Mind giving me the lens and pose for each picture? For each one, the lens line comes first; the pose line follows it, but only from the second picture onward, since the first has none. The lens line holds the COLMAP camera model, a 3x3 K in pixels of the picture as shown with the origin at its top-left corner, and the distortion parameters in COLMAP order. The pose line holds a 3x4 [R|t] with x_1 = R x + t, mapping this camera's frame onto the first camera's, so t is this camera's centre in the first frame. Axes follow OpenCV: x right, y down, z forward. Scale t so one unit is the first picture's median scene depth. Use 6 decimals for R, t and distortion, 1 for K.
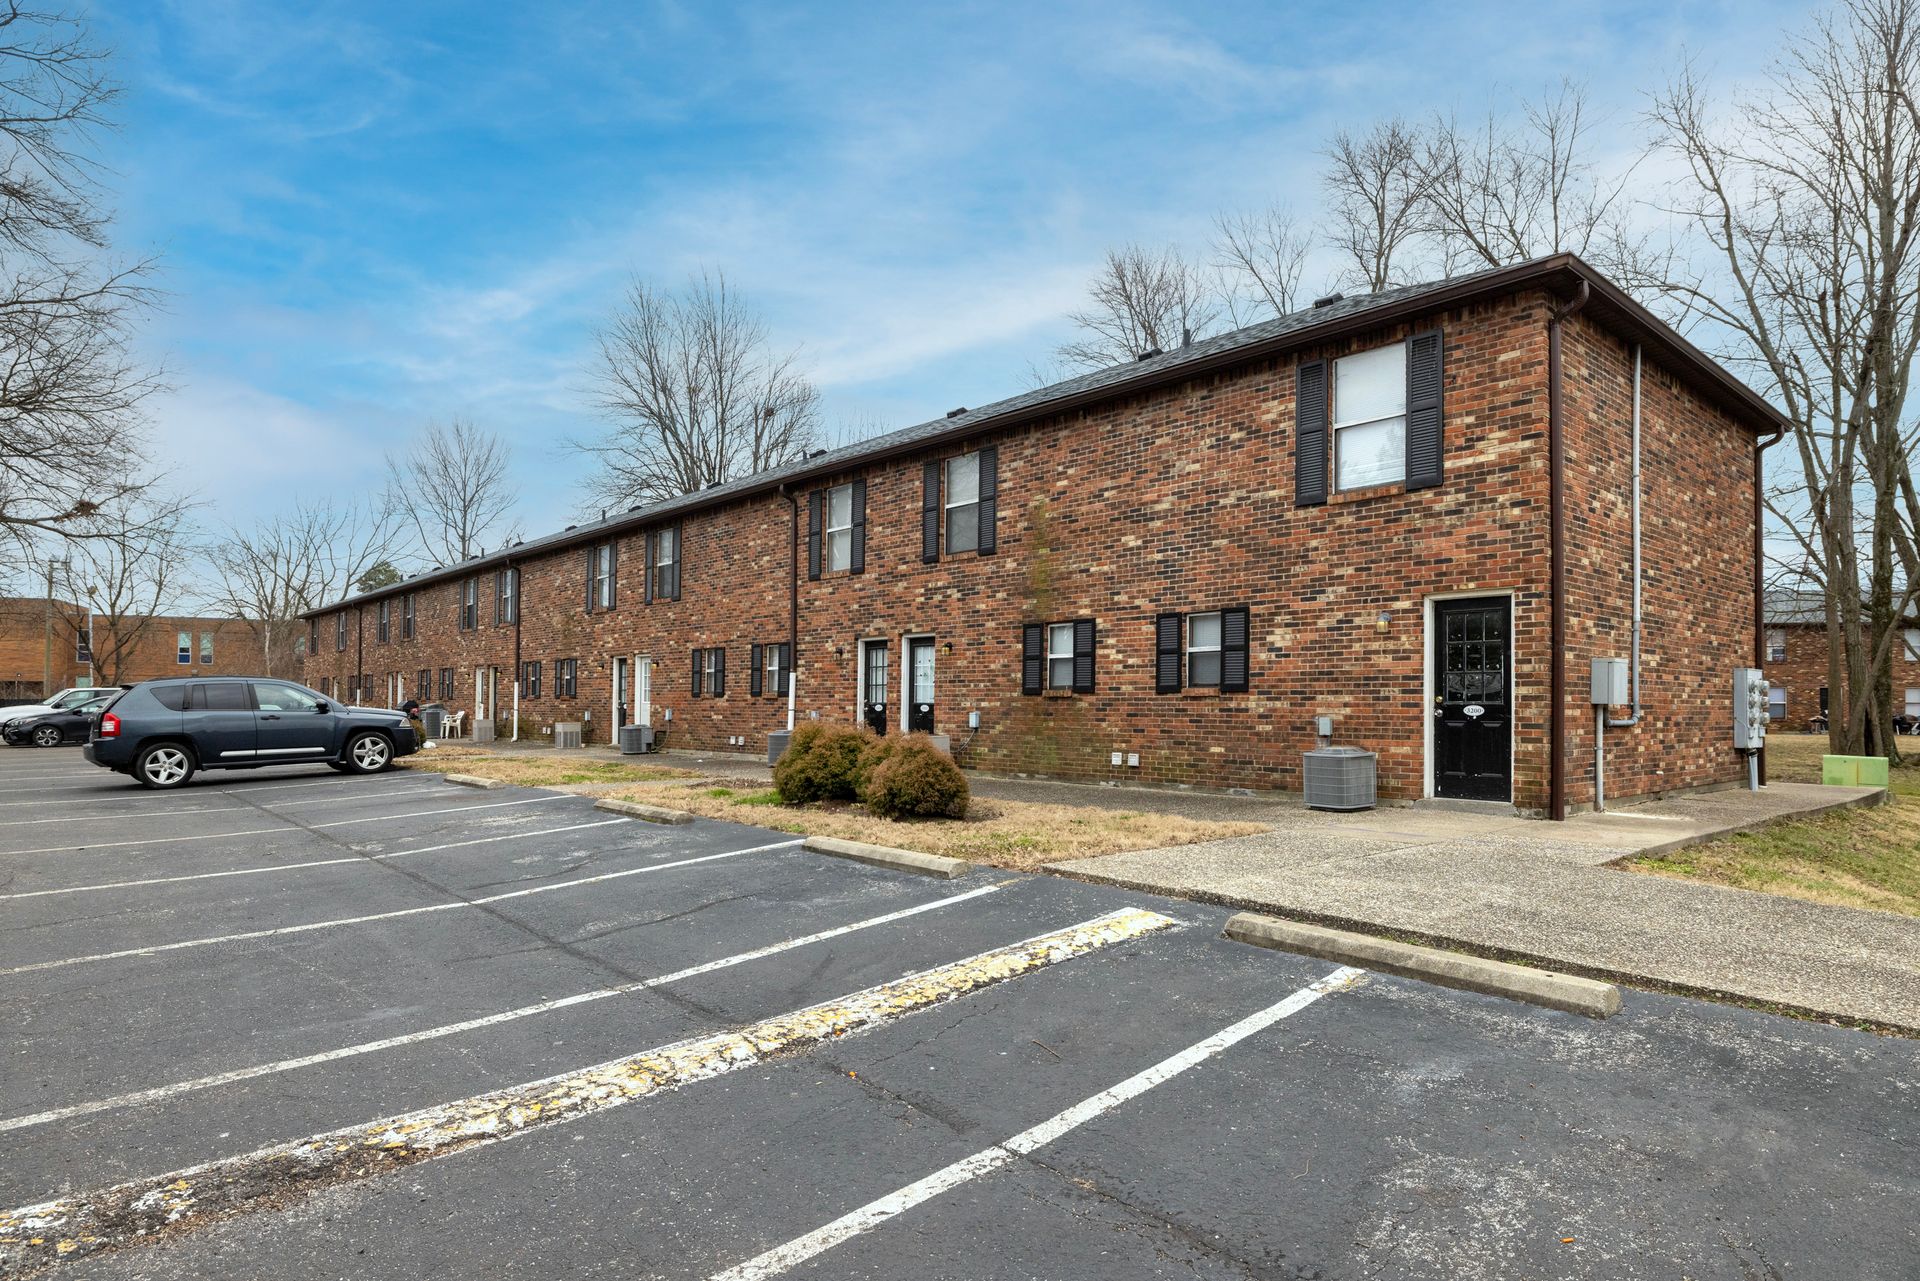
lens RADIAL K [[937.6, 0, 960.0], [0, 937.6, 640.5], [0, 0, 1]] dist [-0.000103, -0.000031]
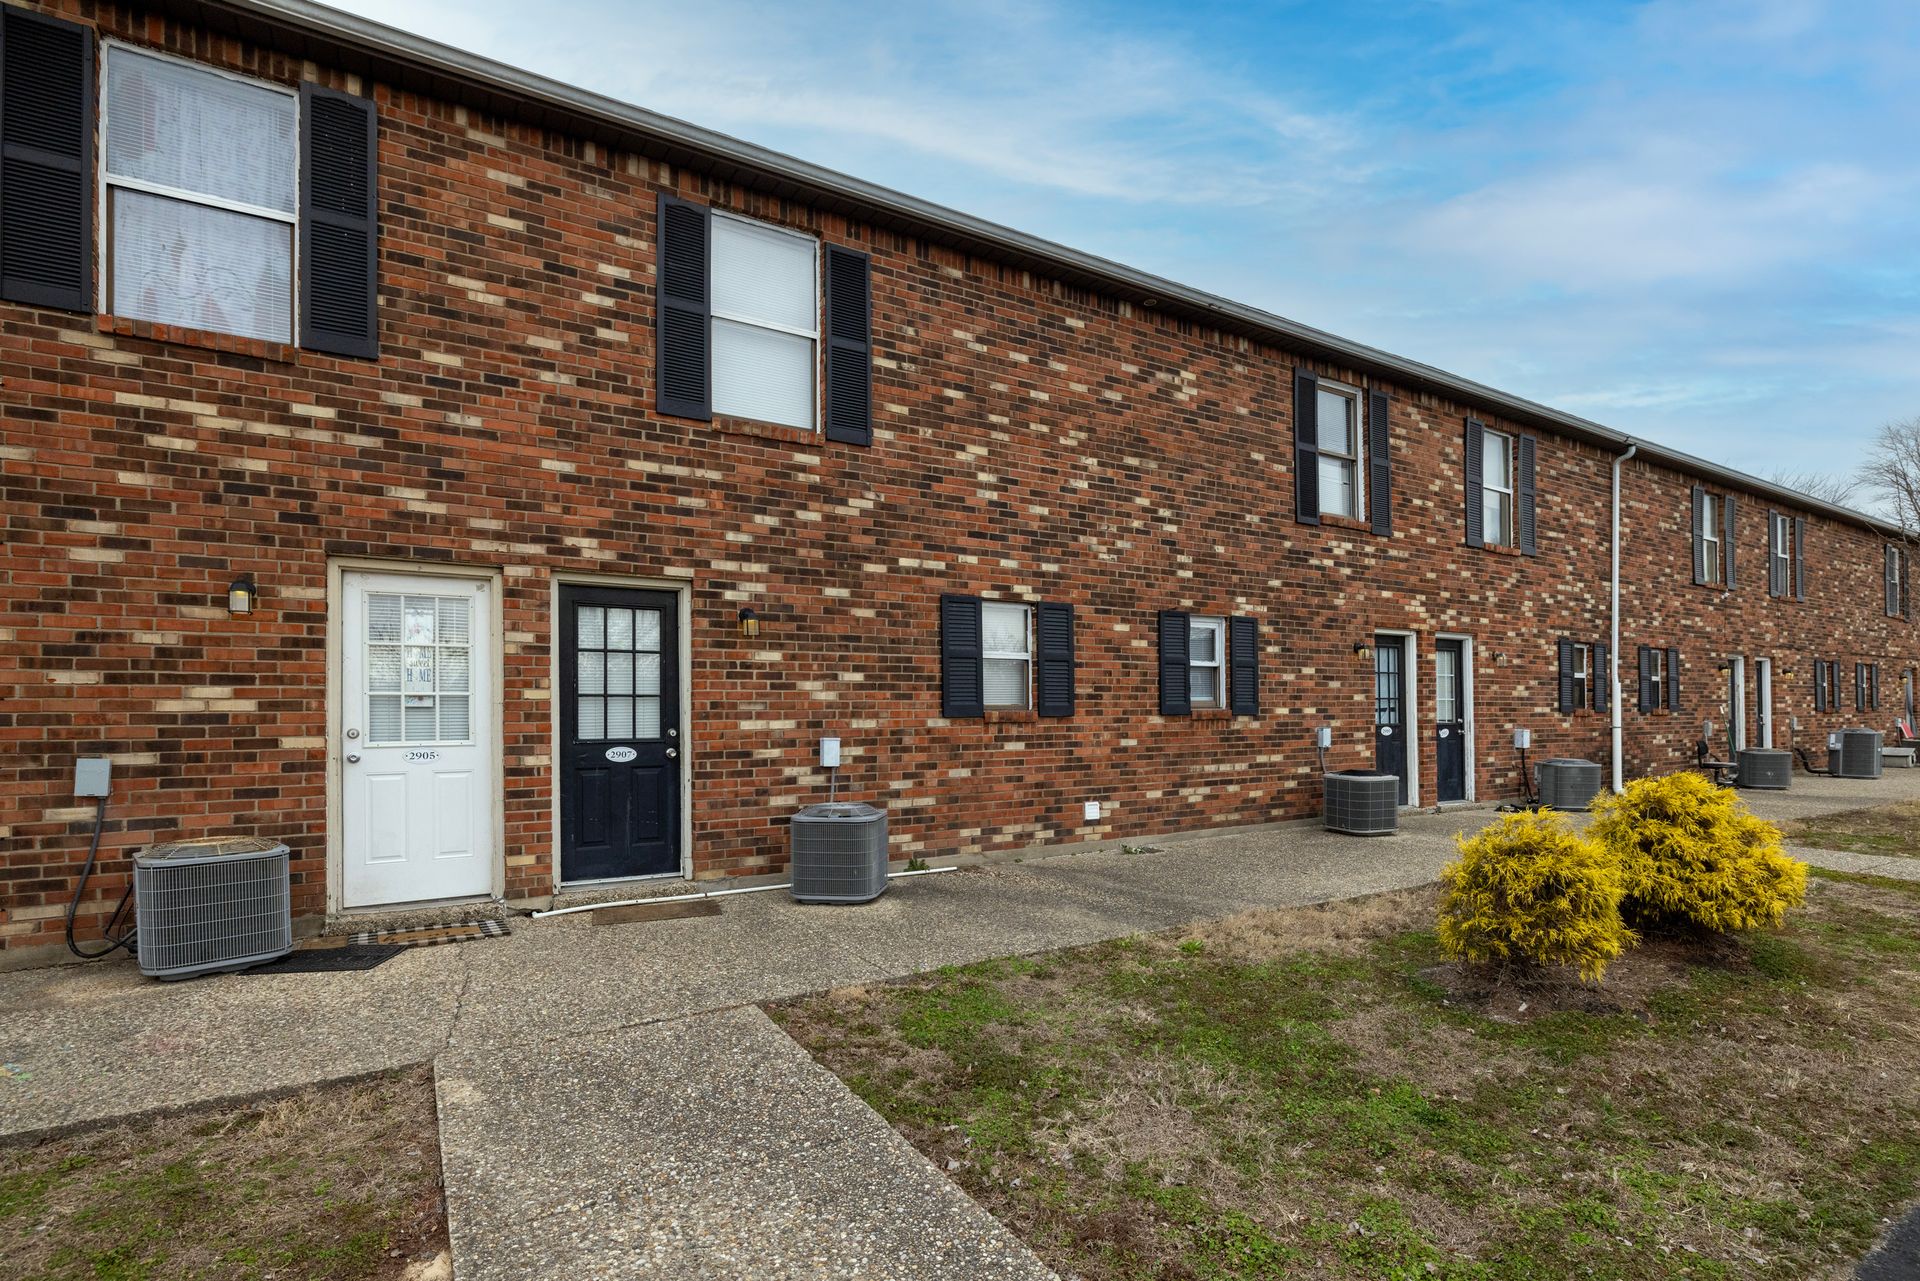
lens RADIAL K [[1819.4, 0, 960.0], [0, 1819.4, 640.5], [0, 0, 1]] dist [-0.002901, -0.002252]
pose [[-0.102769, 0.040566, 0.993878, -0.954178], [-0.057179, 0.997275, -0.046617, 0.056824], [-0.993060, -0.061620, -0.100170, 1.016861]]
